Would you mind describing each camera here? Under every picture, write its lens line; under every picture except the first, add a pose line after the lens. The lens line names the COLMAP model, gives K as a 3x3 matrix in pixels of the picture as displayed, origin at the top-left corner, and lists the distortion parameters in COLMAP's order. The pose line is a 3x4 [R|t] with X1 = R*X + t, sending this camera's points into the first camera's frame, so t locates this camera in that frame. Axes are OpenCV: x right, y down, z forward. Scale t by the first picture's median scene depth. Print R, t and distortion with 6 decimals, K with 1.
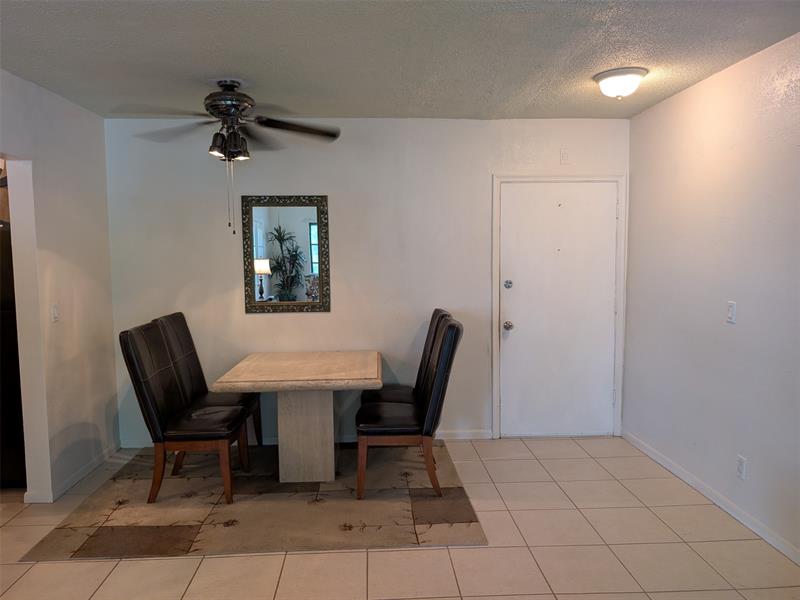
lens RADIAL K [[580.6, 0, 400.0], [0, 580.6, 300.0], [0, 0, 1]] dist [-0.010567, -0.004860]
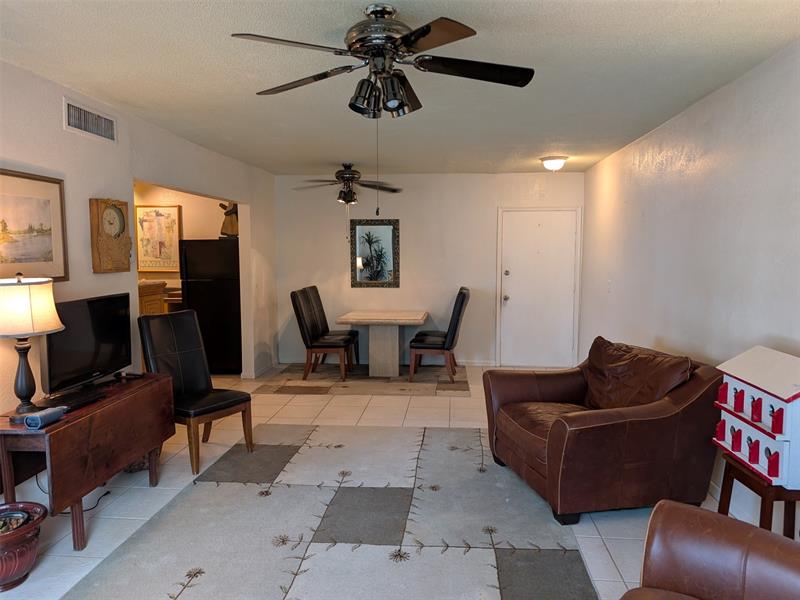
lens RADIAL K [[580.6, 0, 400.0], [0, 580.6, 300.0], [0, 0, 1]] dist [-0.010567, -0.004860]
pose [[0.989321, 0.020259, -0.144337, 0.133028], [-0.020493, 0.999790, -0.000139, 0.059991], [0.144303, 0.003096, 0.989529, -0.714953]]
